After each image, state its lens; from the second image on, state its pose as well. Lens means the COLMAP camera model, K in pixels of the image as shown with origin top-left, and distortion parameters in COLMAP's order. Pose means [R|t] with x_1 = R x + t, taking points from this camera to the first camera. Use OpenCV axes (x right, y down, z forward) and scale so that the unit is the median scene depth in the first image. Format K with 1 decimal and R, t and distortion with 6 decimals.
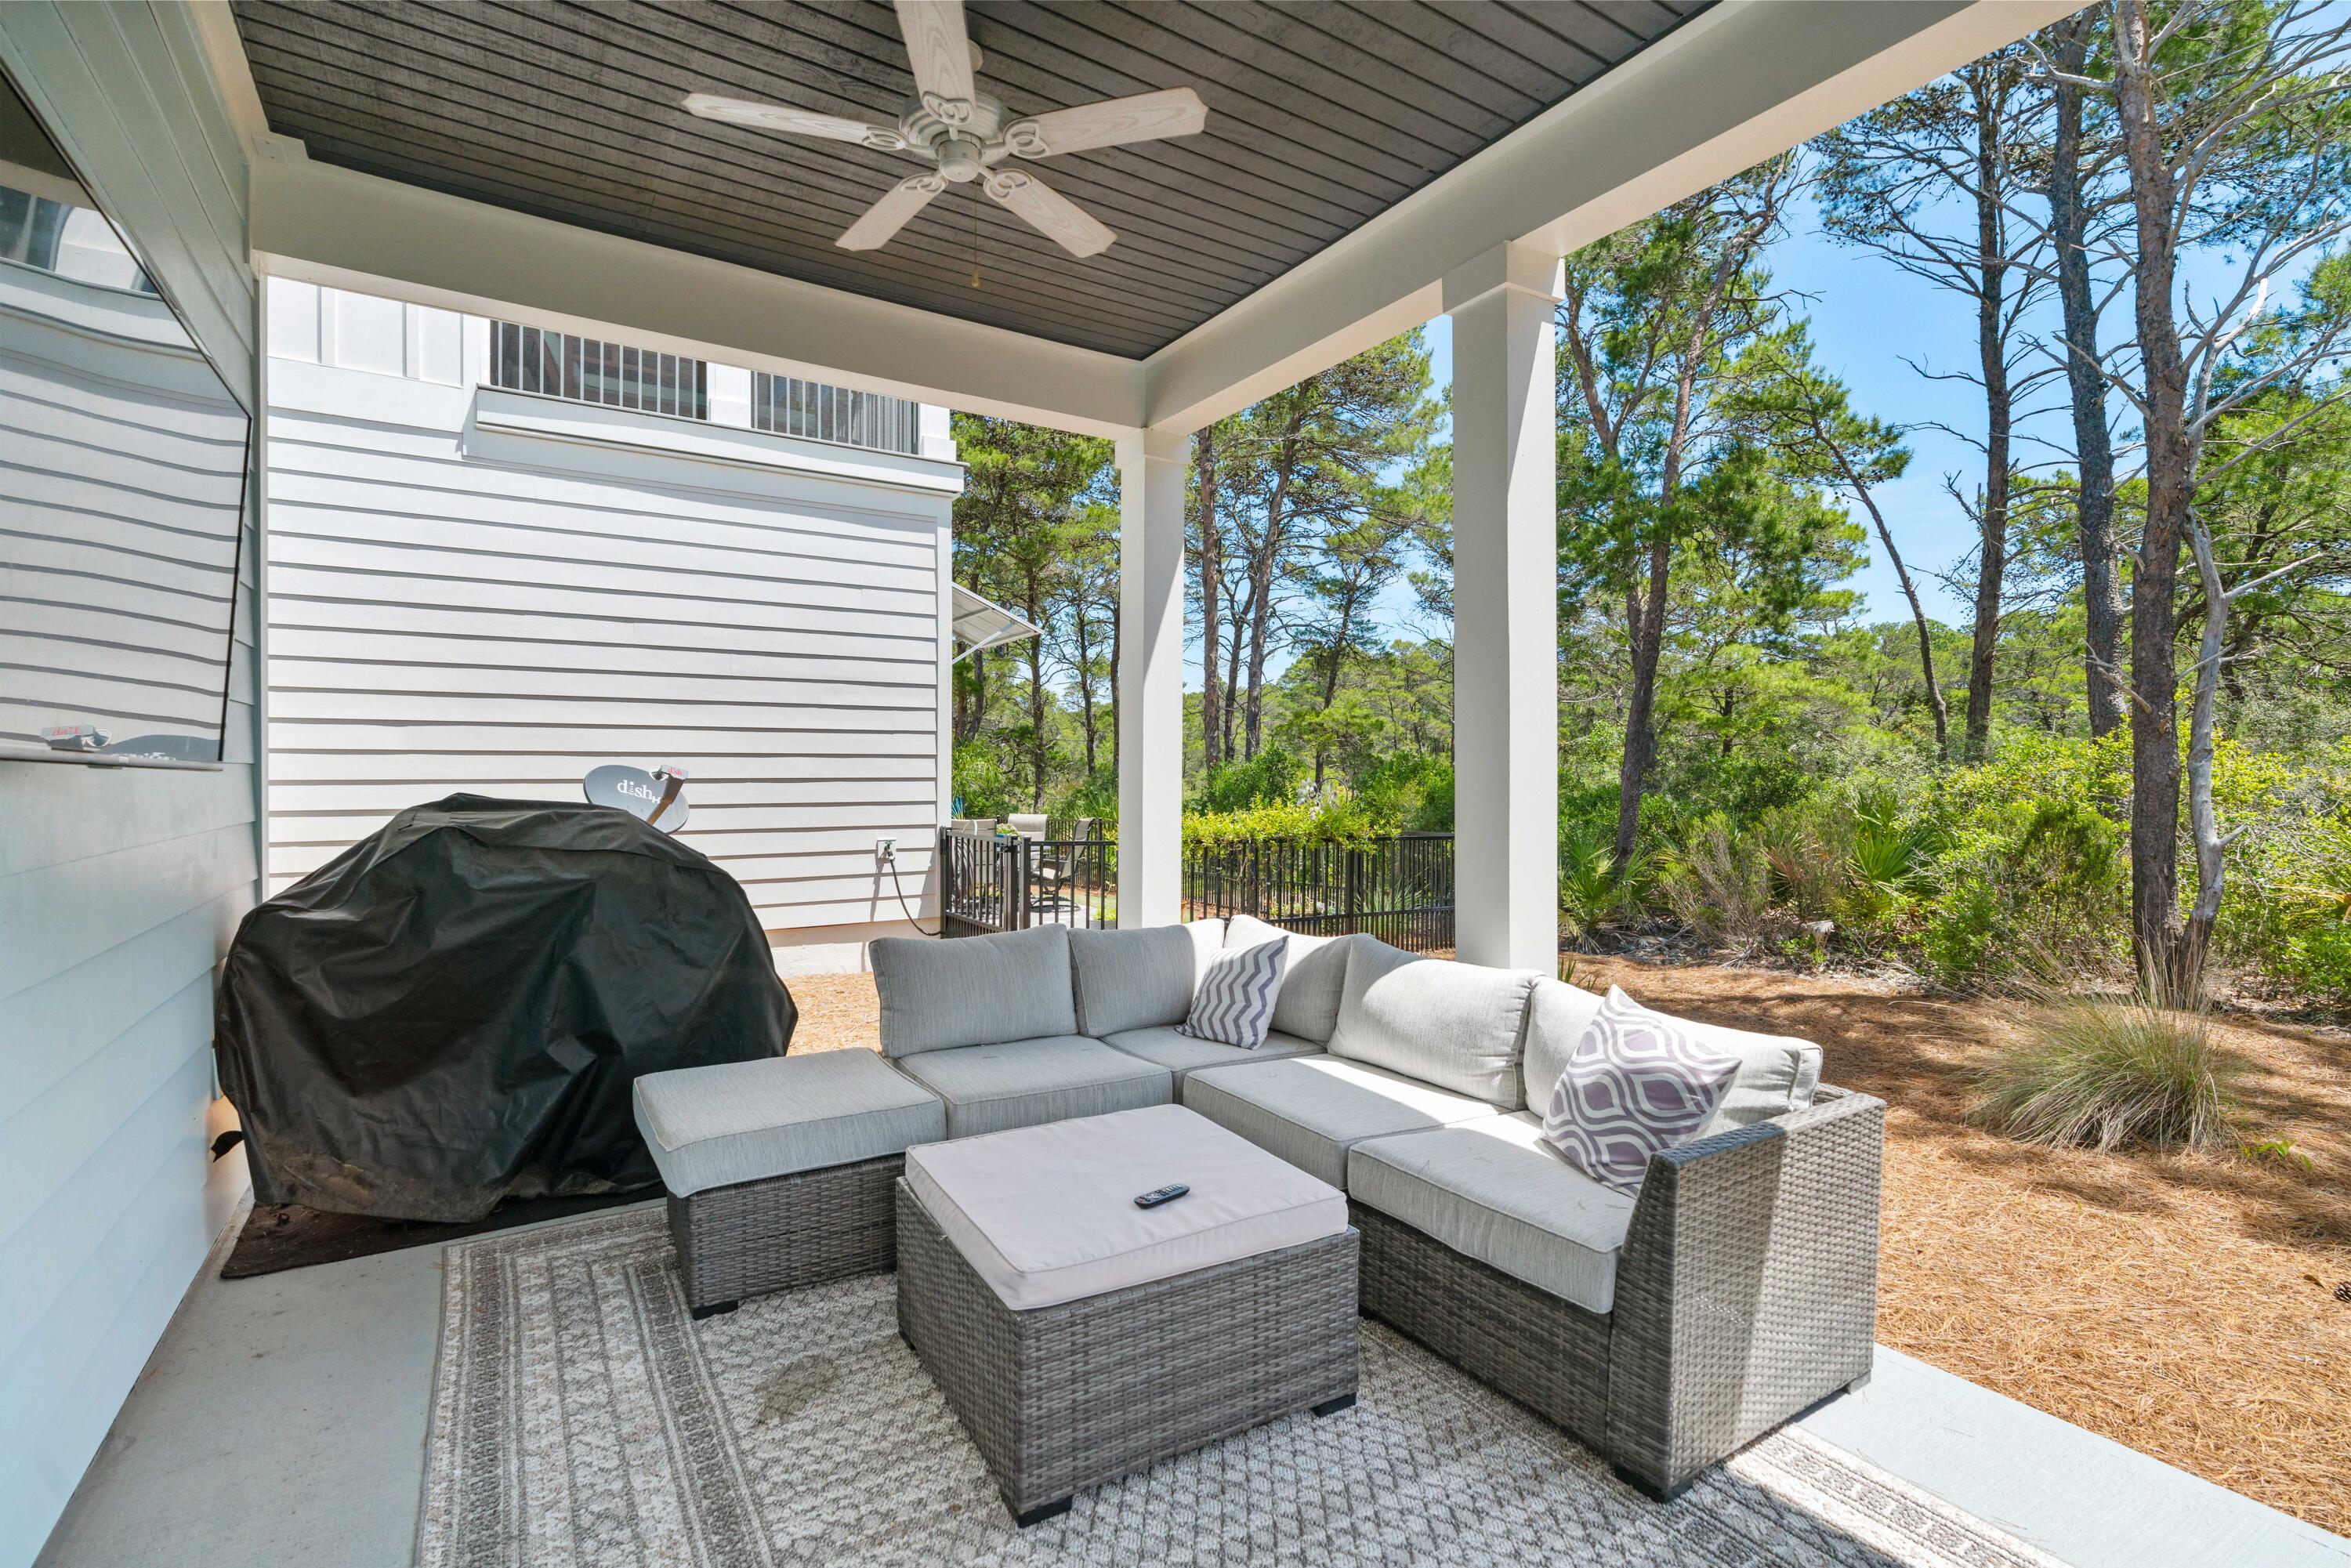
lens RADIAL K [[1075.2, 0, 1157.7], [0, 1075.2, 789.0], [0, 0, 1]] dist [-0.000539, 0.000574]
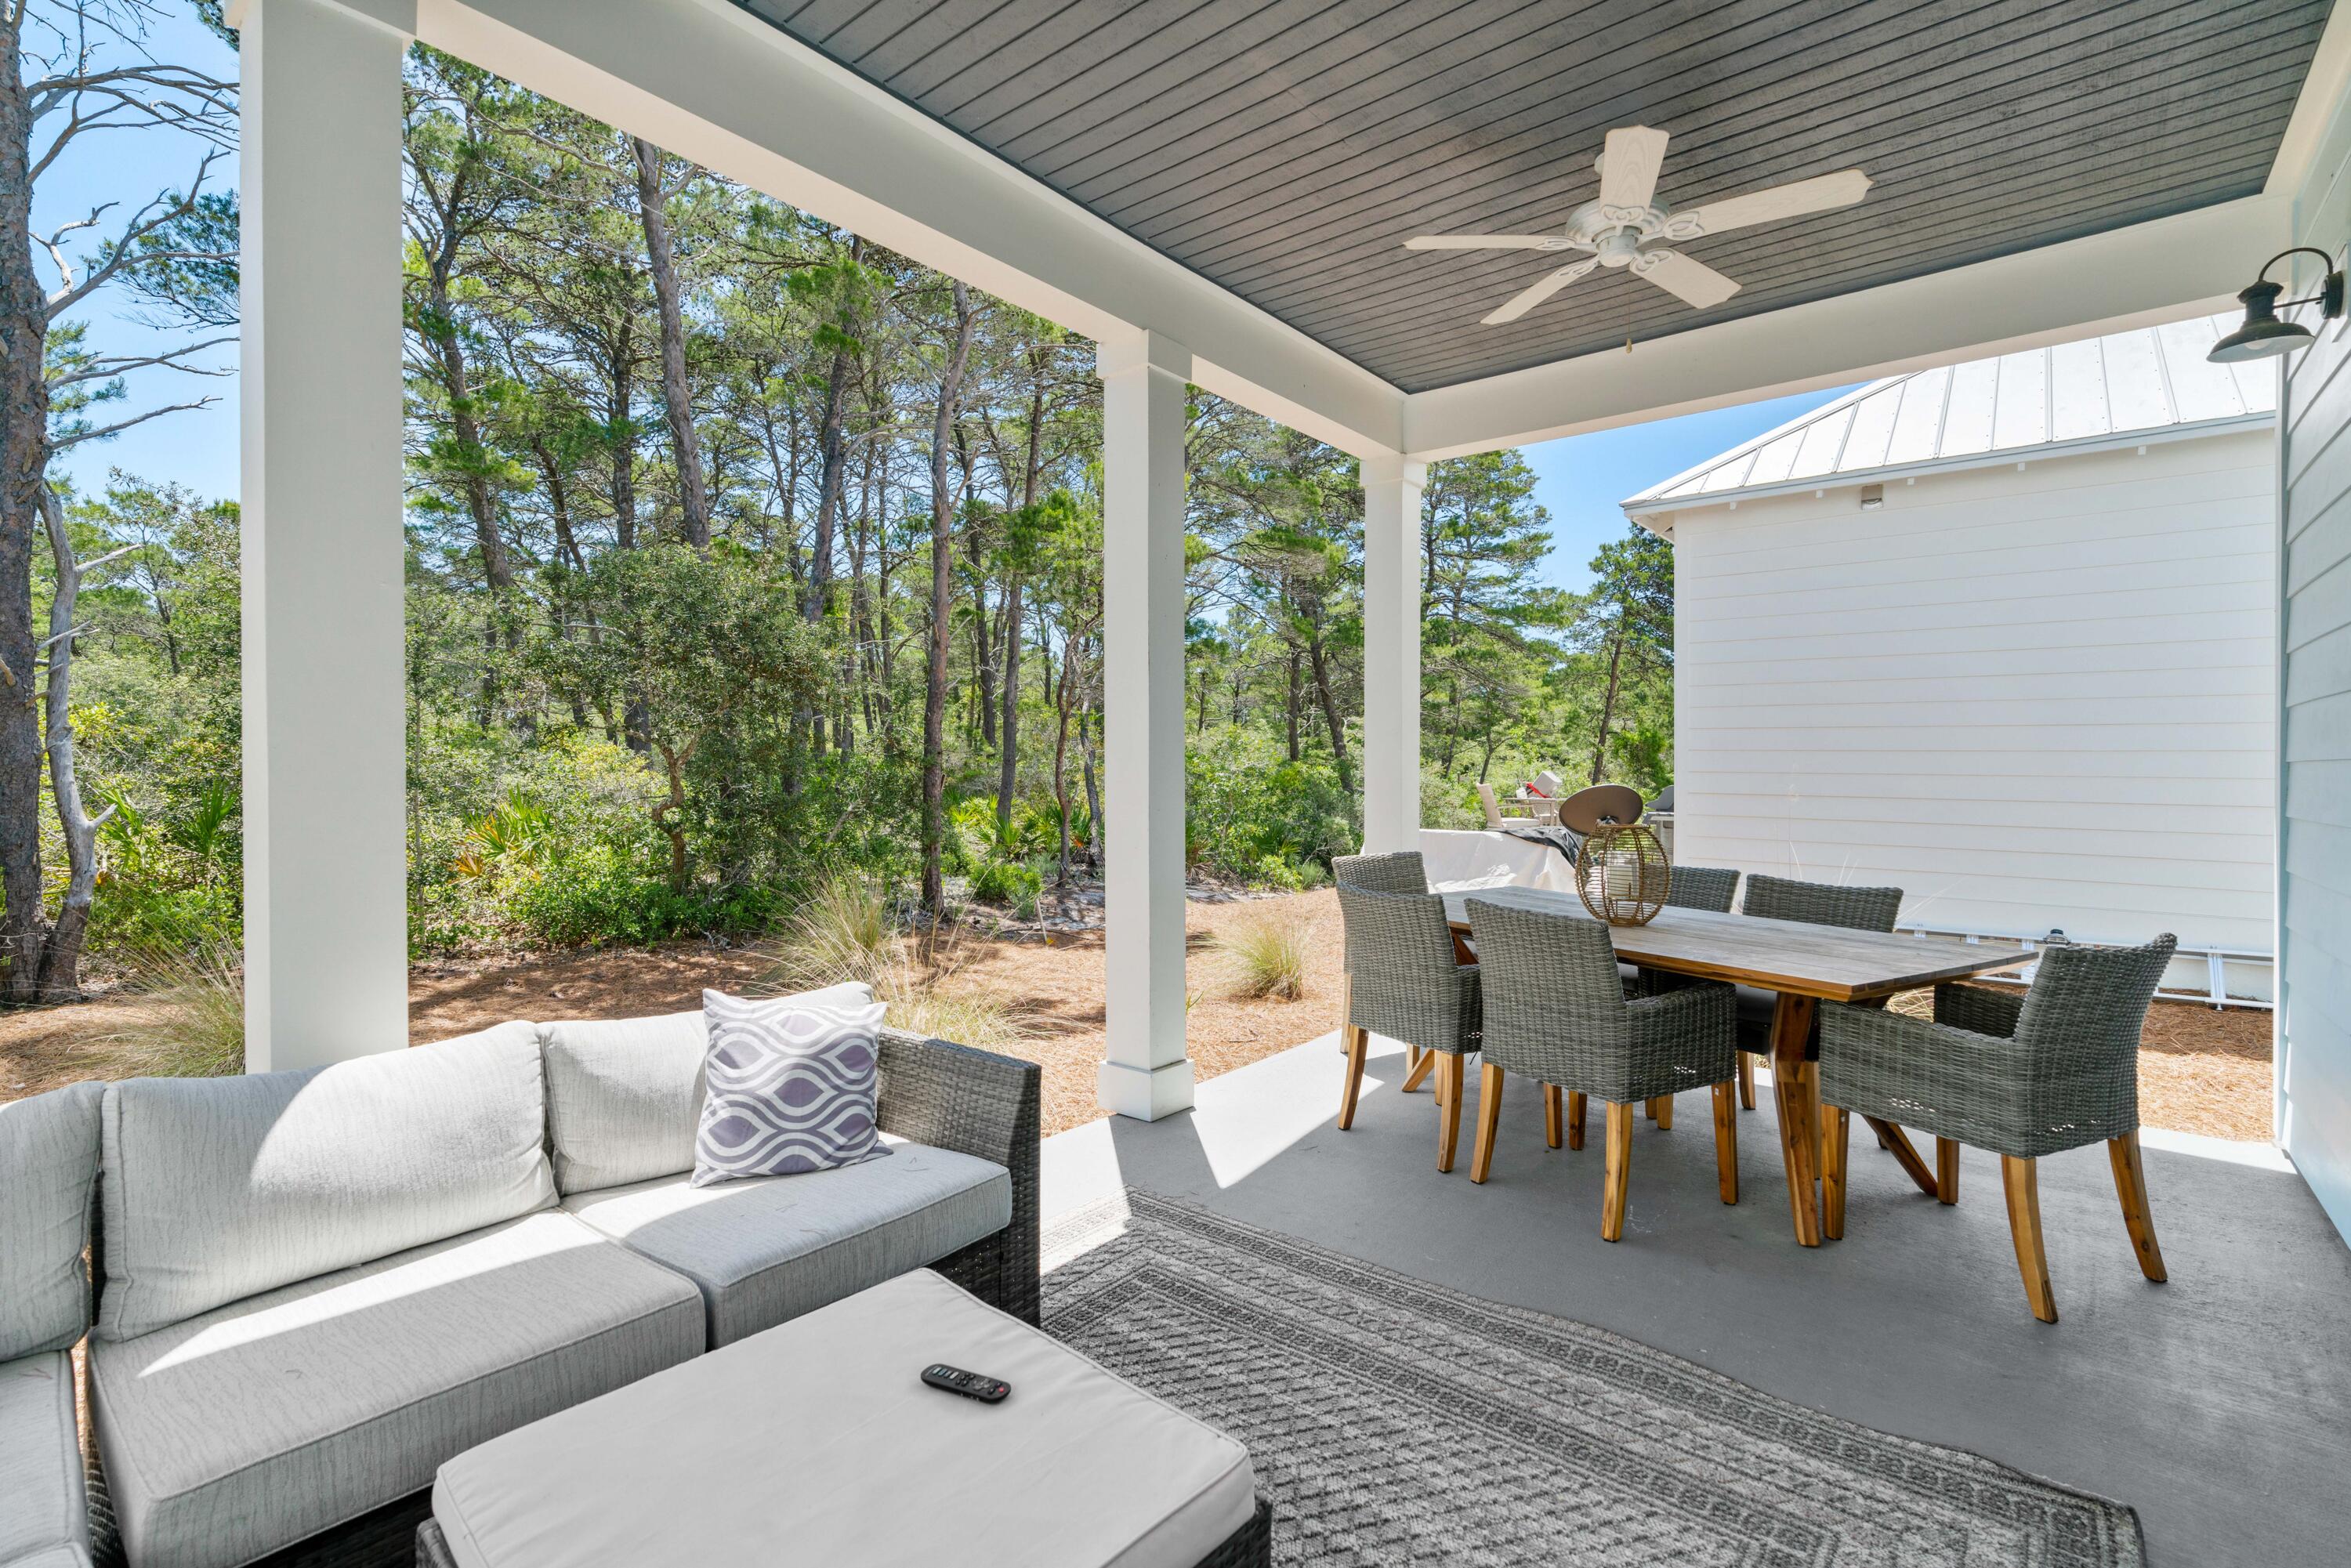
lens RADIAL K [[1075.2, 0, 1160.0], [0, 1075.2, 772.3], [0, 0, 1]] dist [-0.000539, 0.000574]
pose [[-0.316279, -0.011514, 0.948596, -0.554242], [0.004521, 0.999897, 0.013644, -0.014348], [-0.948655, 0.008604, -0.316195, 0.898780]]
